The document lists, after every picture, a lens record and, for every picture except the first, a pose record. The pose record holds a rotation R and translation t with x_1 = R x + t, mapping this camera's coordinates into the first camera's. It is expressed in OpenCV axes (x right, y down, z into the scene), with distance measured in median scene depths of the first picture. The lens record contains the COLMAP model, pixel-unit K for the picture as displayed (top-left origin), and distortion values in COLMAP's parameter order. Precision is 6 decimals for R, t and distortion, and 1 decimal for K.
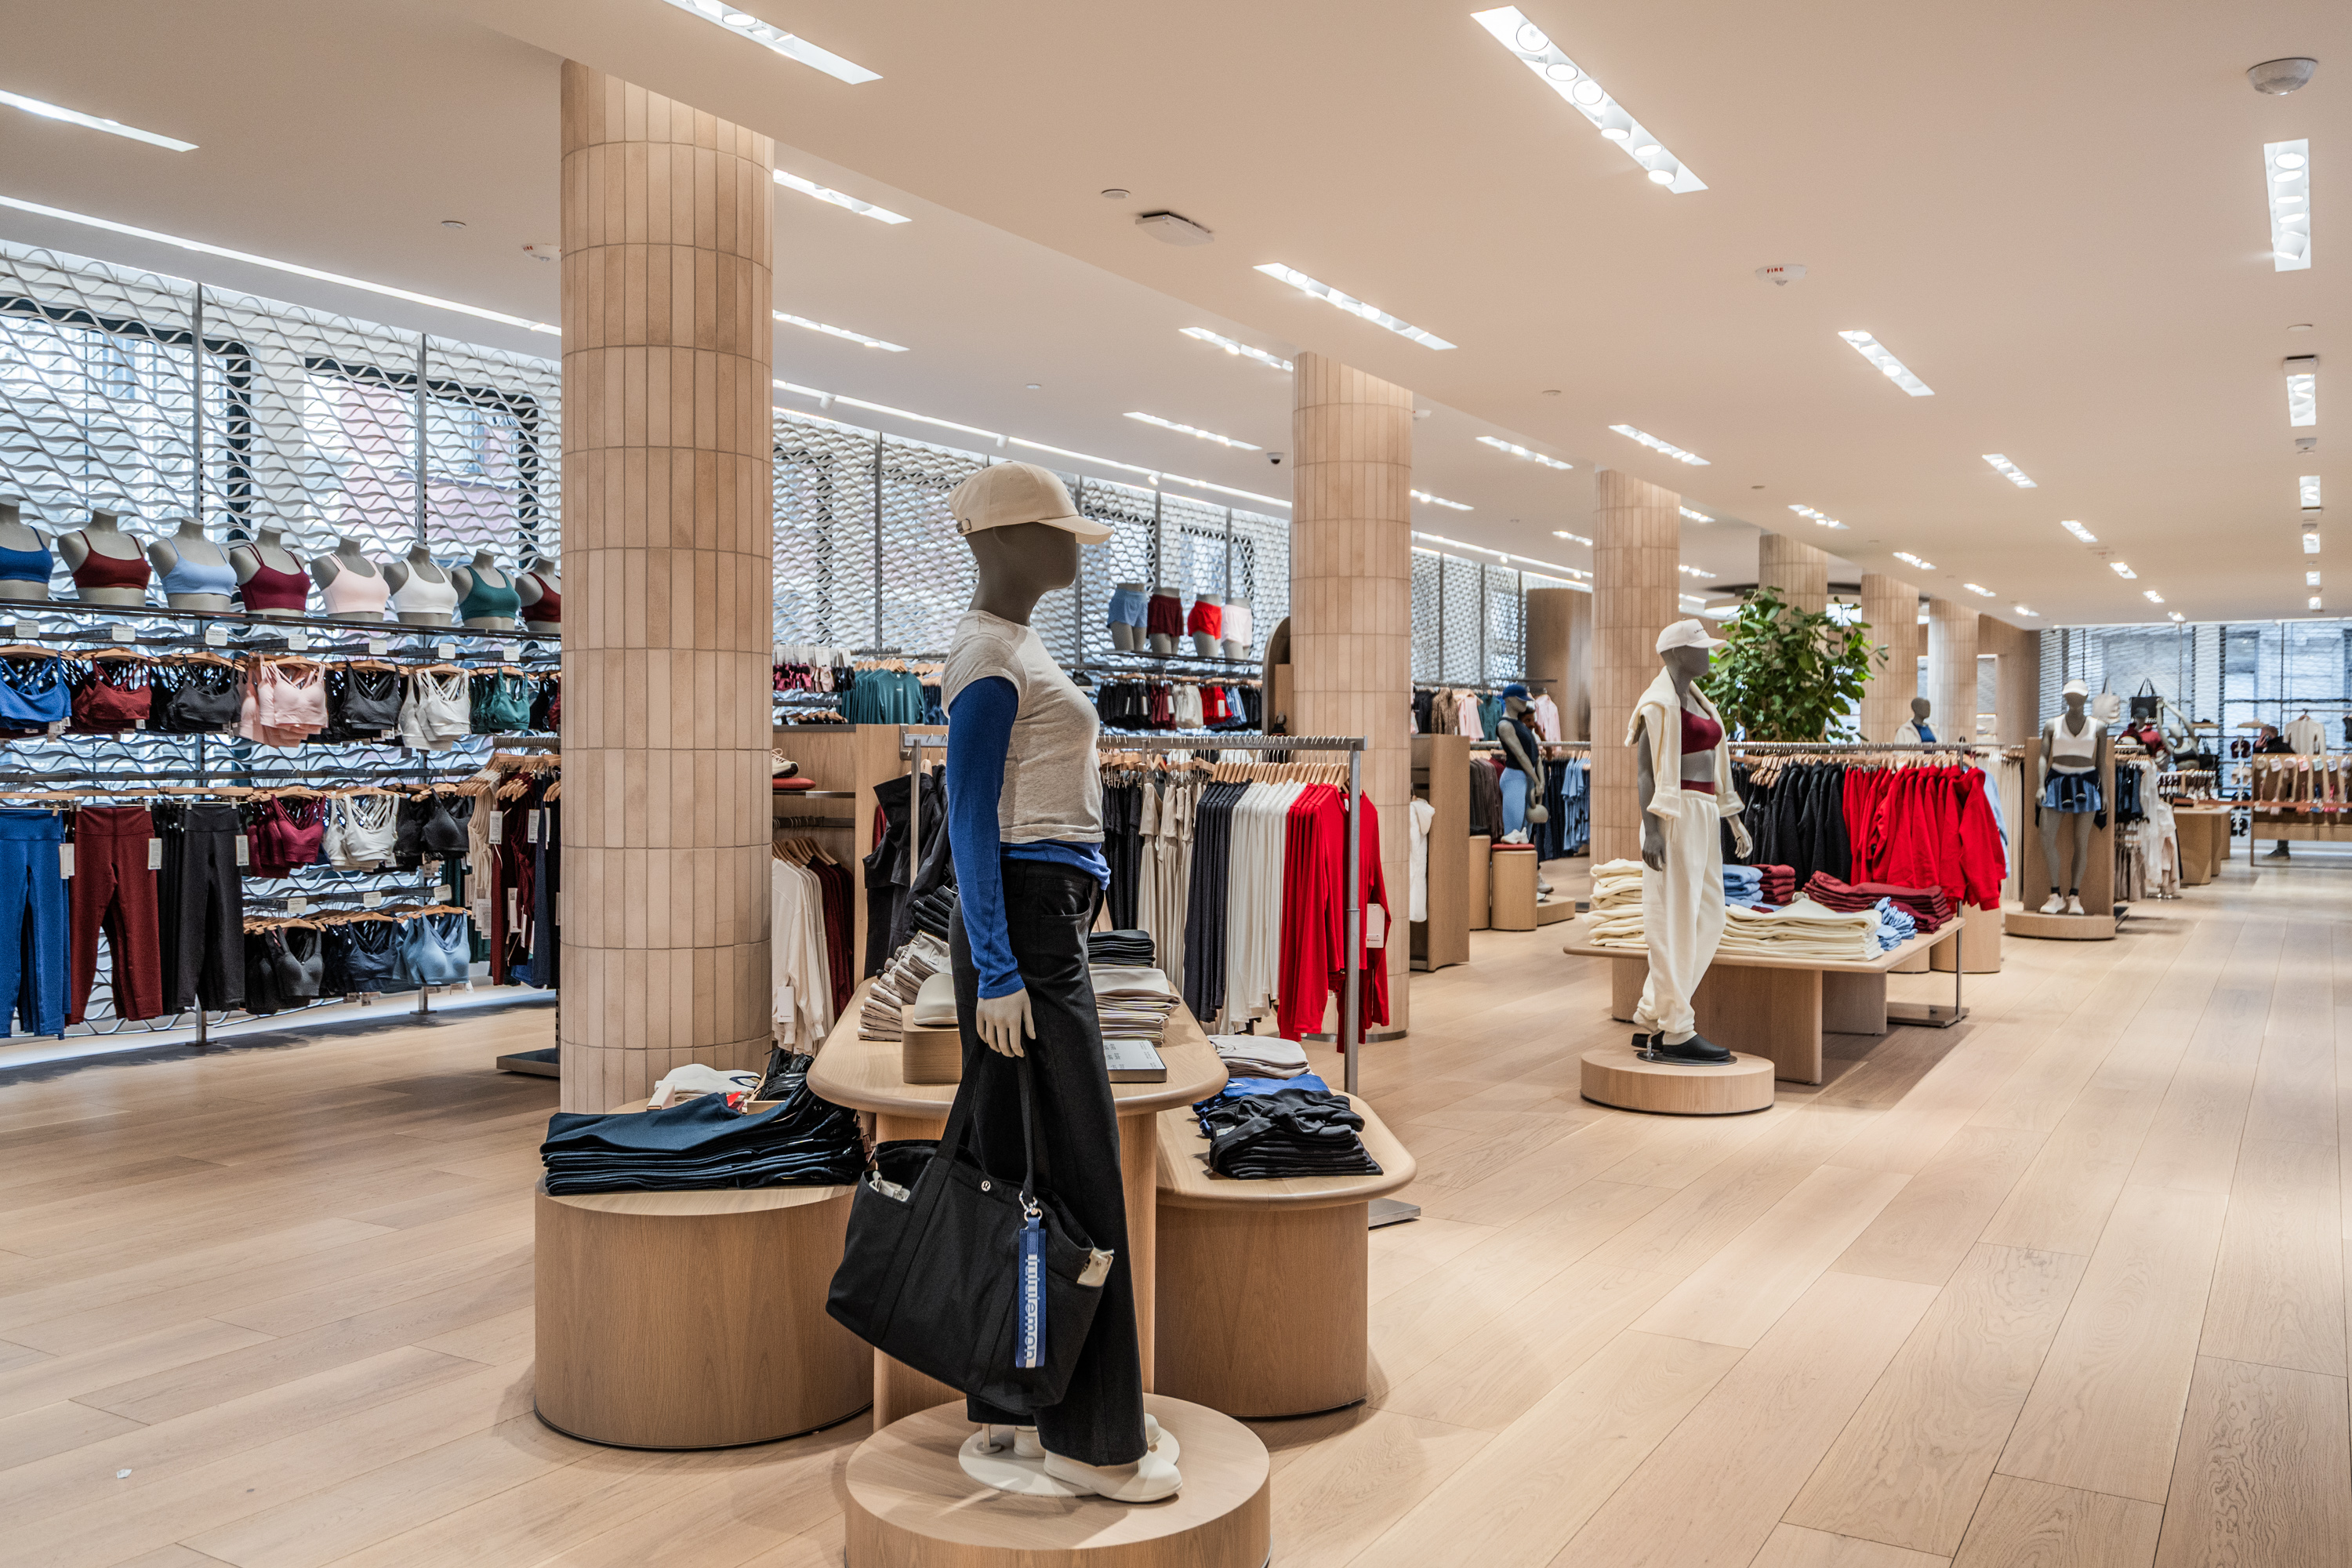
lens RADIAL K [[1945.3, 0, 1176.3], [0, 1945.3, 771.6], [0, 0, 1]] dist [0.017181, -0.000527]
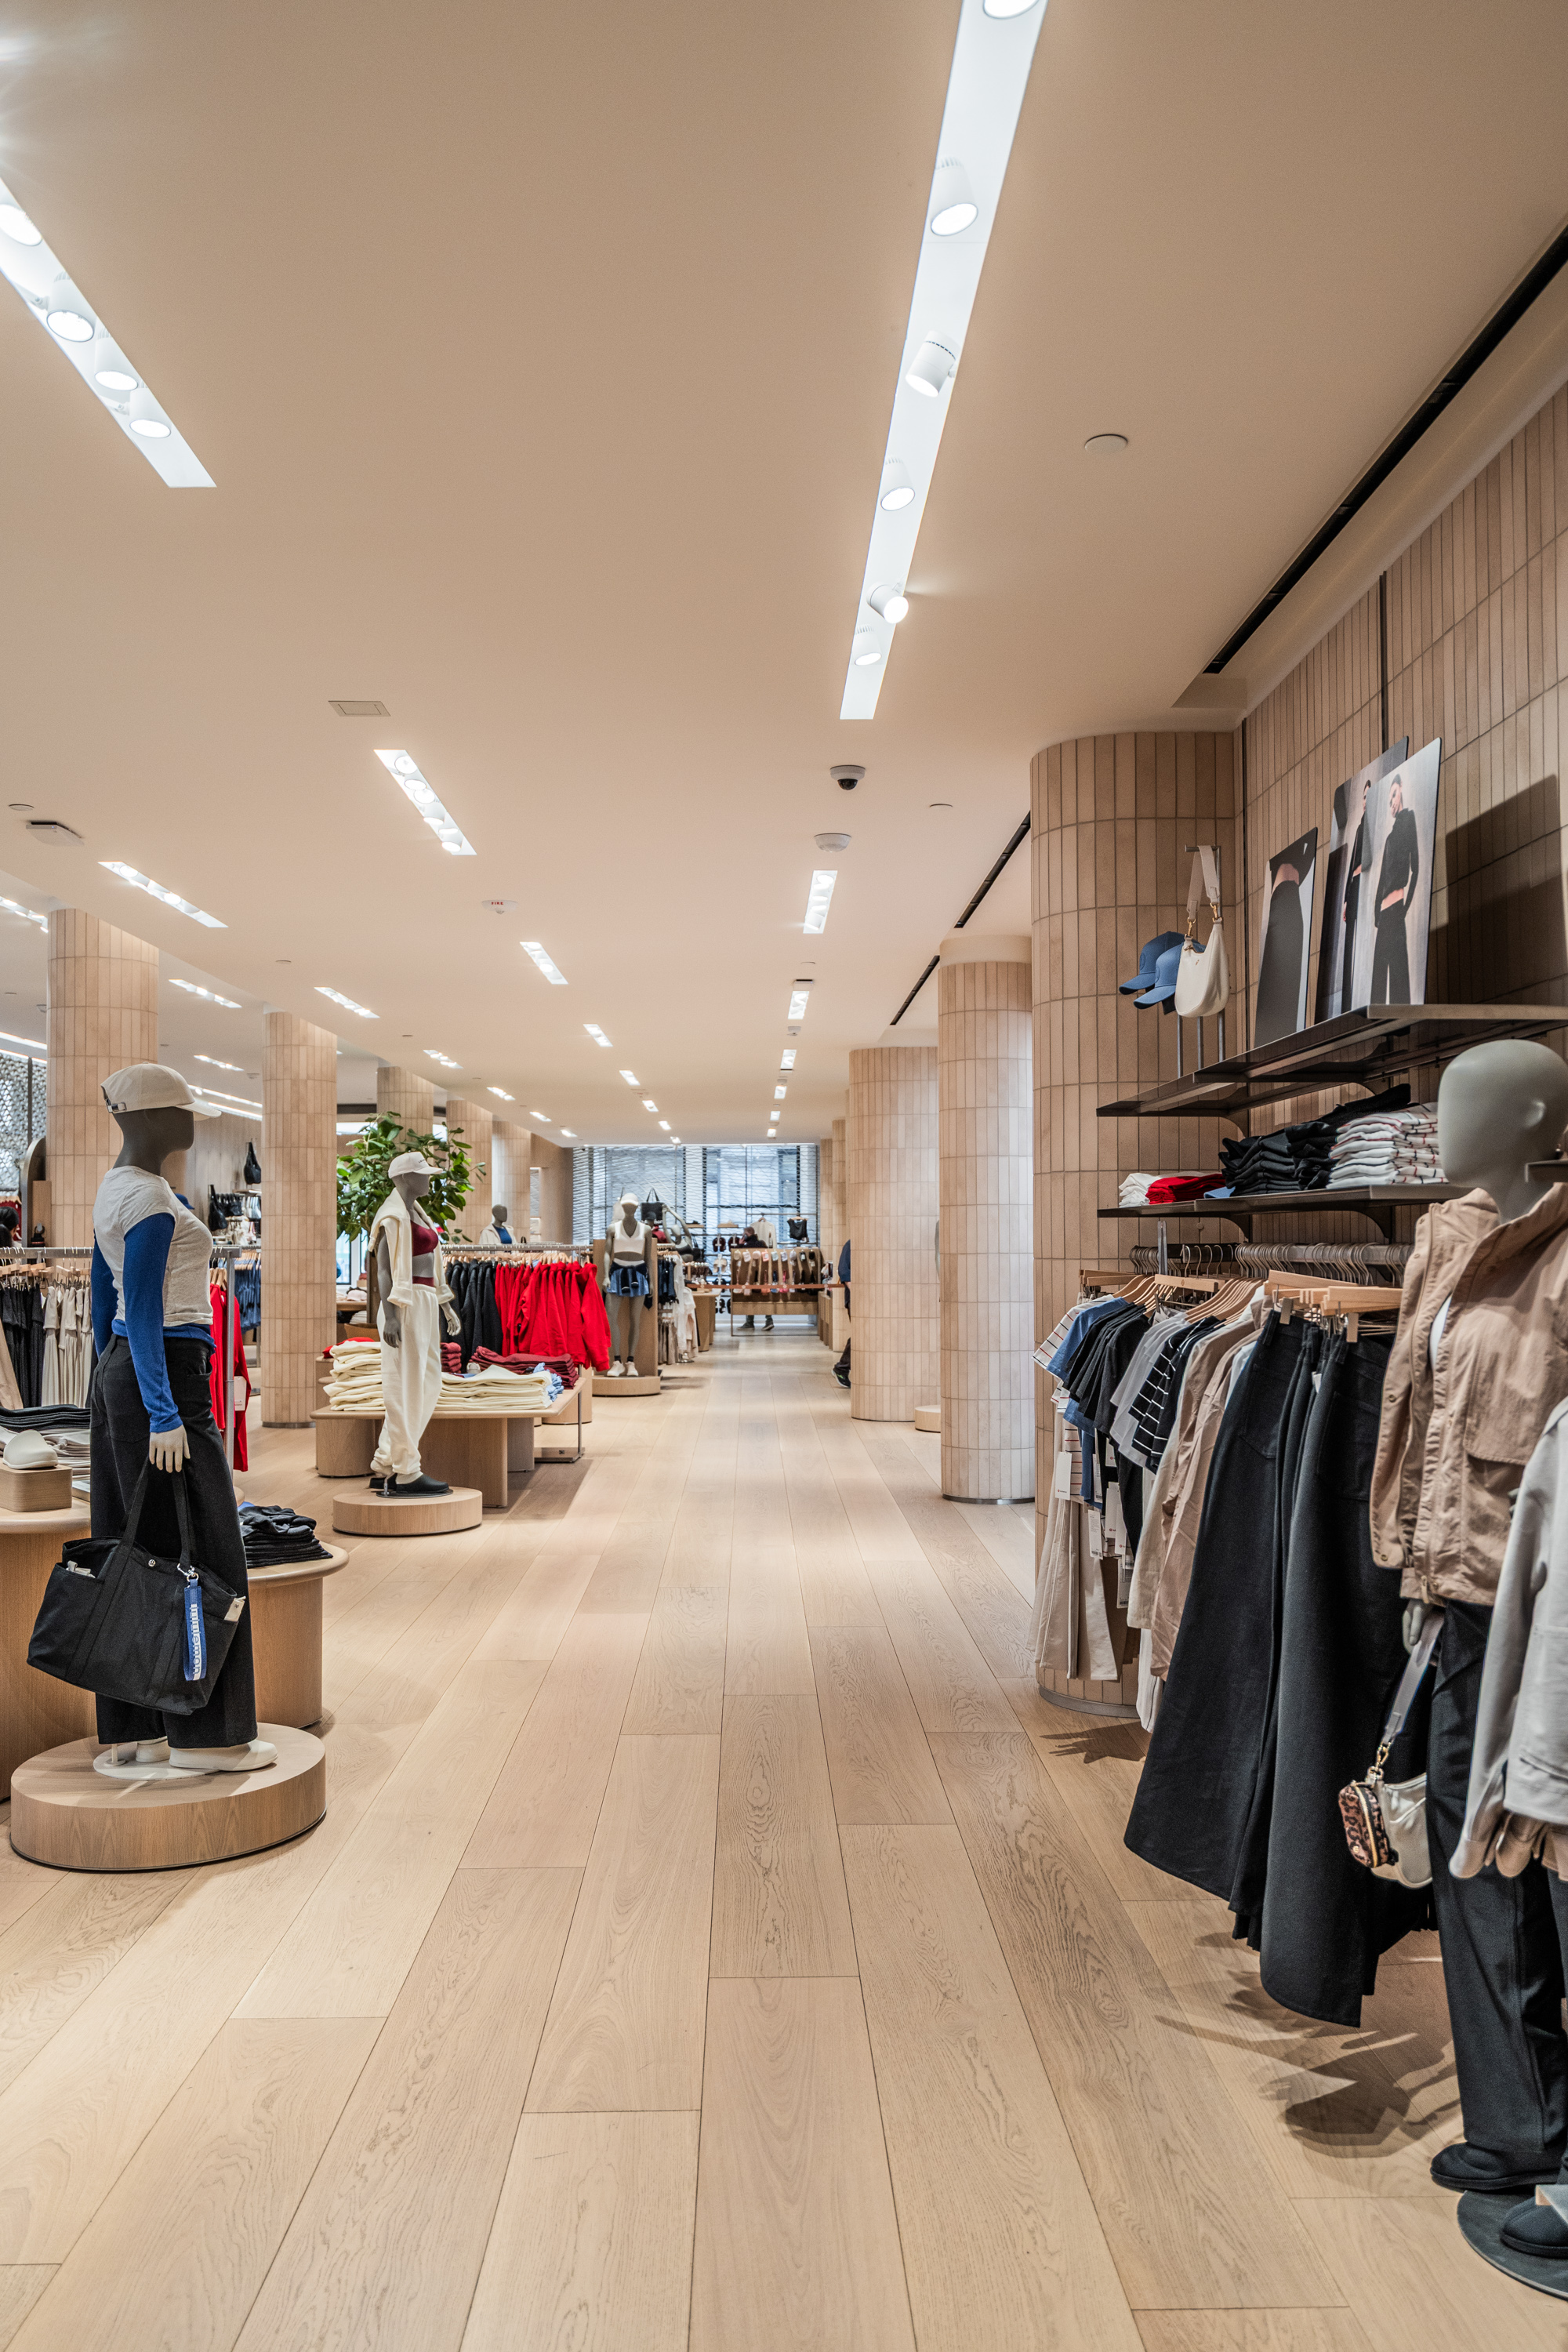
lens RADIAL K [[1874.7, 0, 784.0], [0, 1874.7, 1176.0], [0, 0, 1]] dist [0.015545, 0.001855]
pose [[0.852072, 0.009910, 0.523331, -0.149658], [0.015930, 0.998867, -0.044852, -0.001917], [-0.523183, 0.046554, 0.850948, -0.157190]]
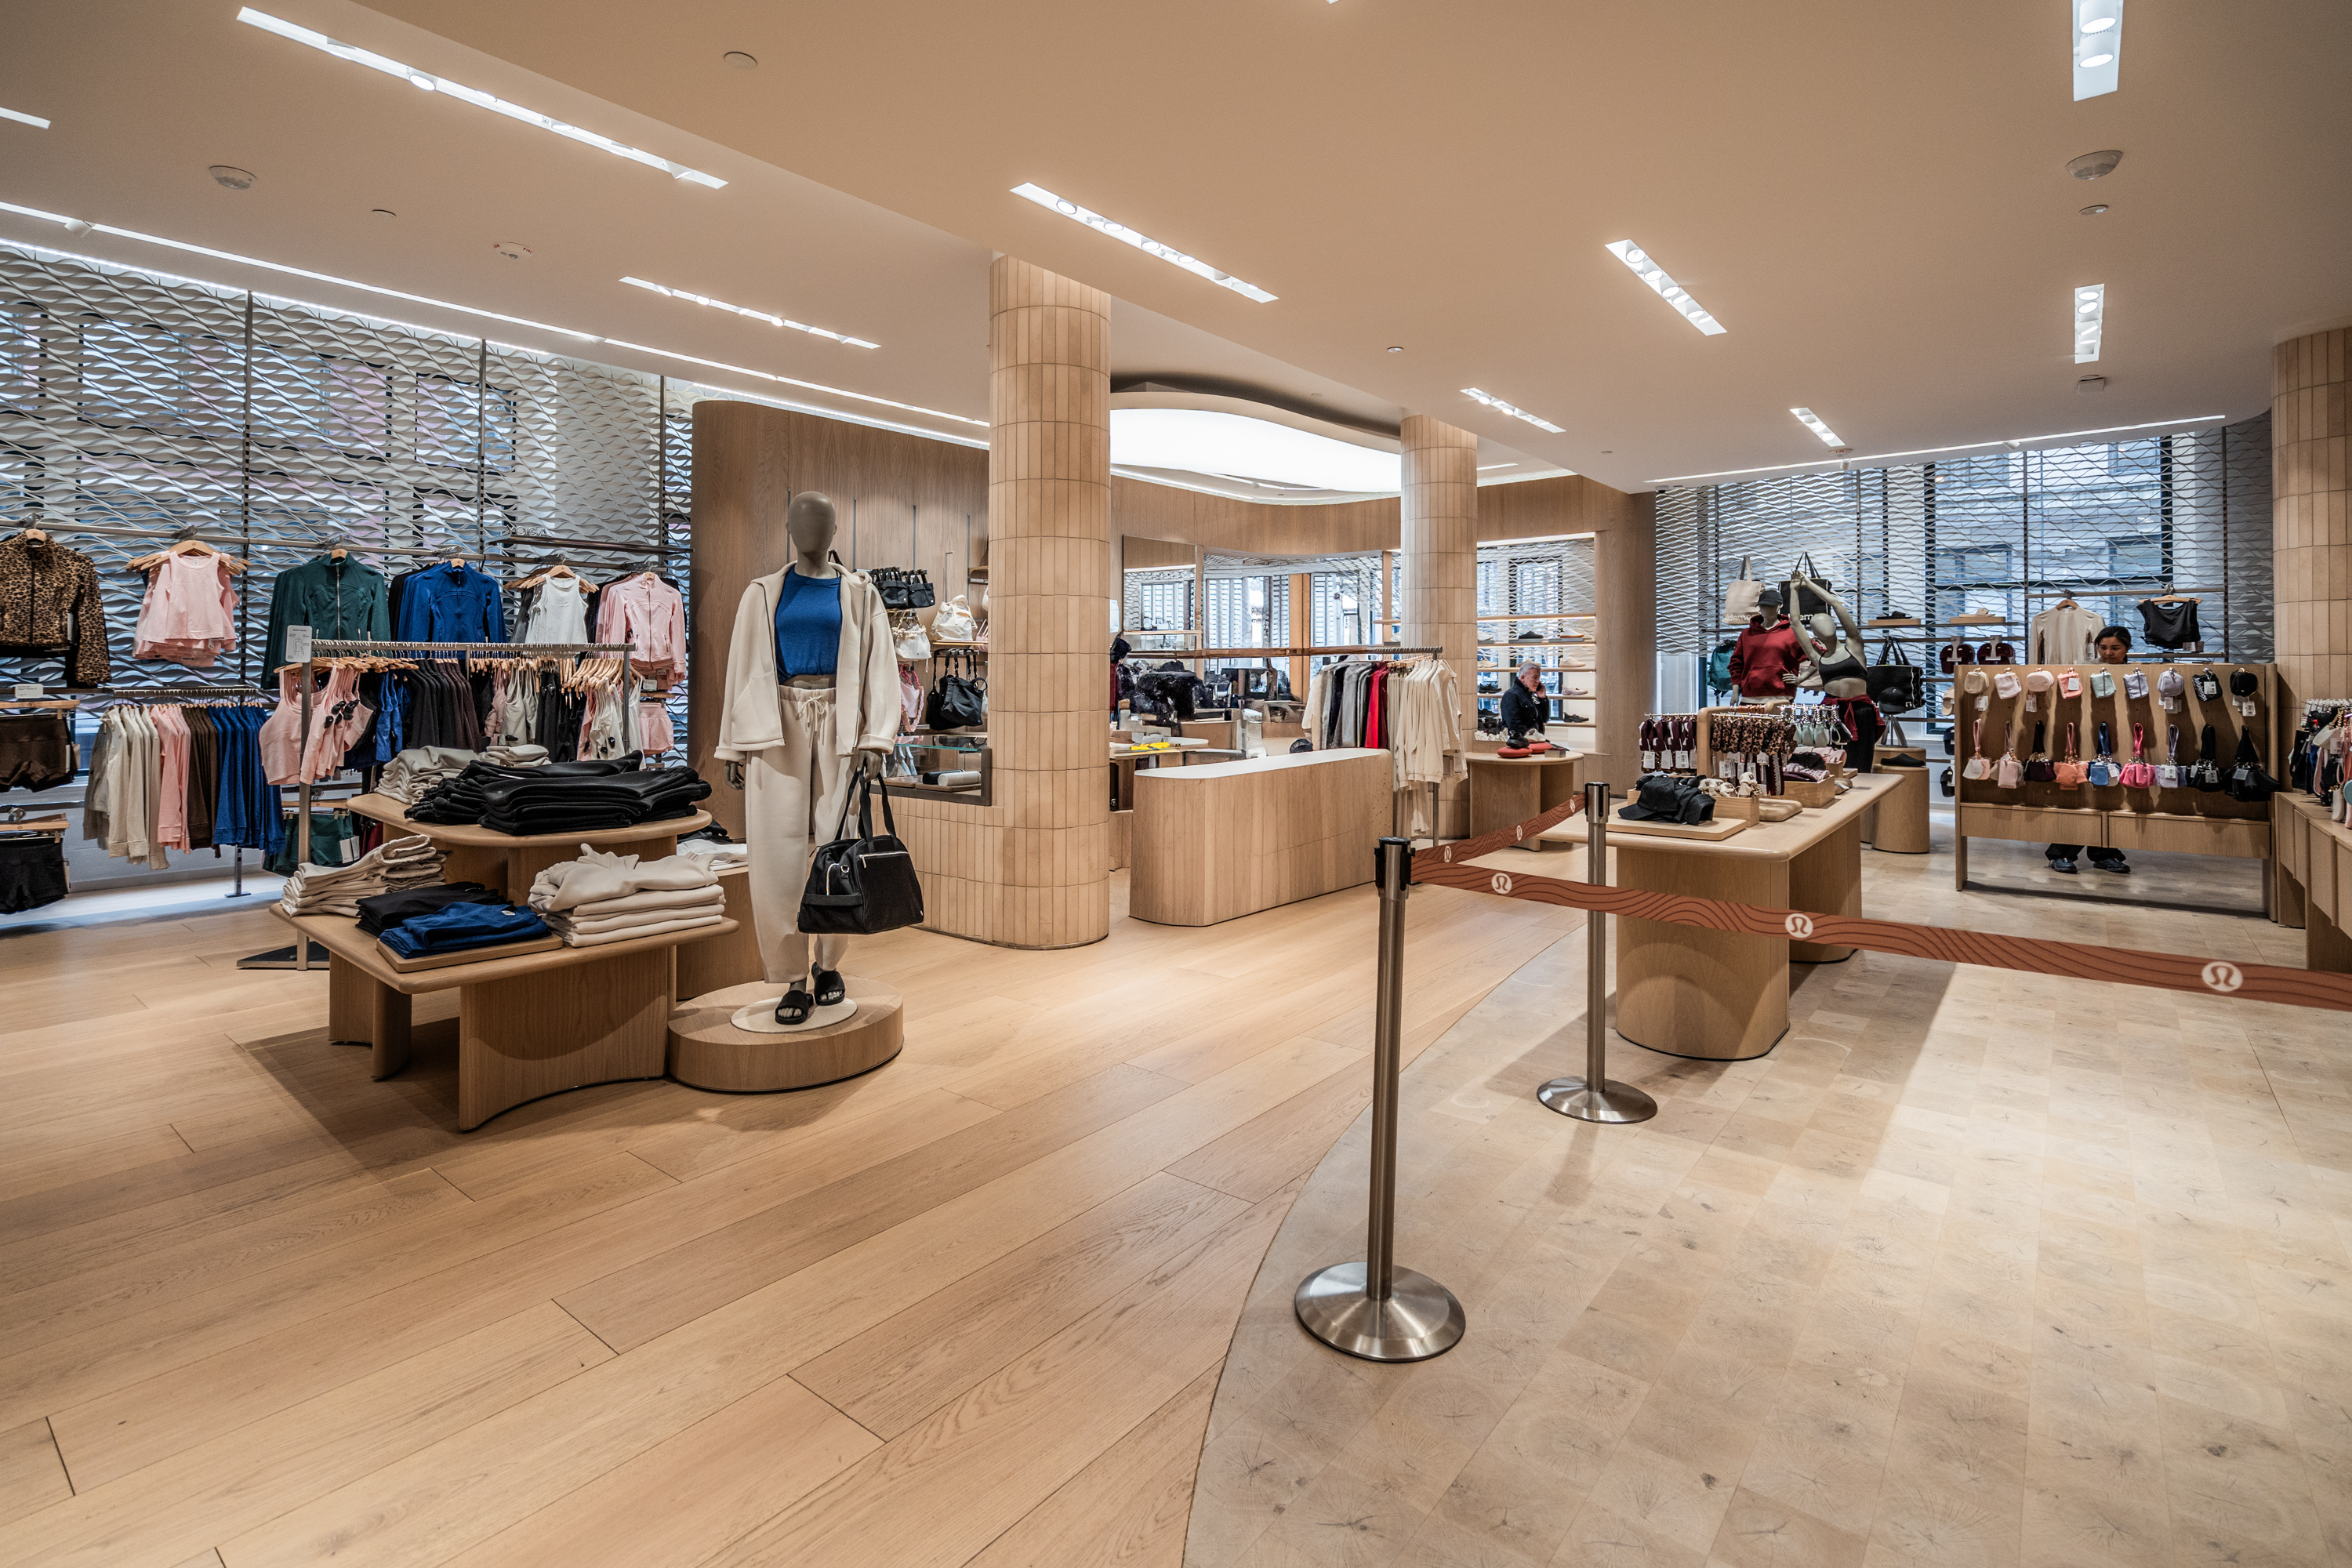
lens RADIAL K [[1123.9, 0, 1176.1], [0, 1123.9, 673.3], [0, 0, 1]] dist [0.000270, 0.000104]
pose [[0.989583, -0.007323, -0.143780, 0.902546], [0.005473, 0.999897, -0.013257, -0.008733], [0.143862, 0.012332, 0.989521, 1.574236]]
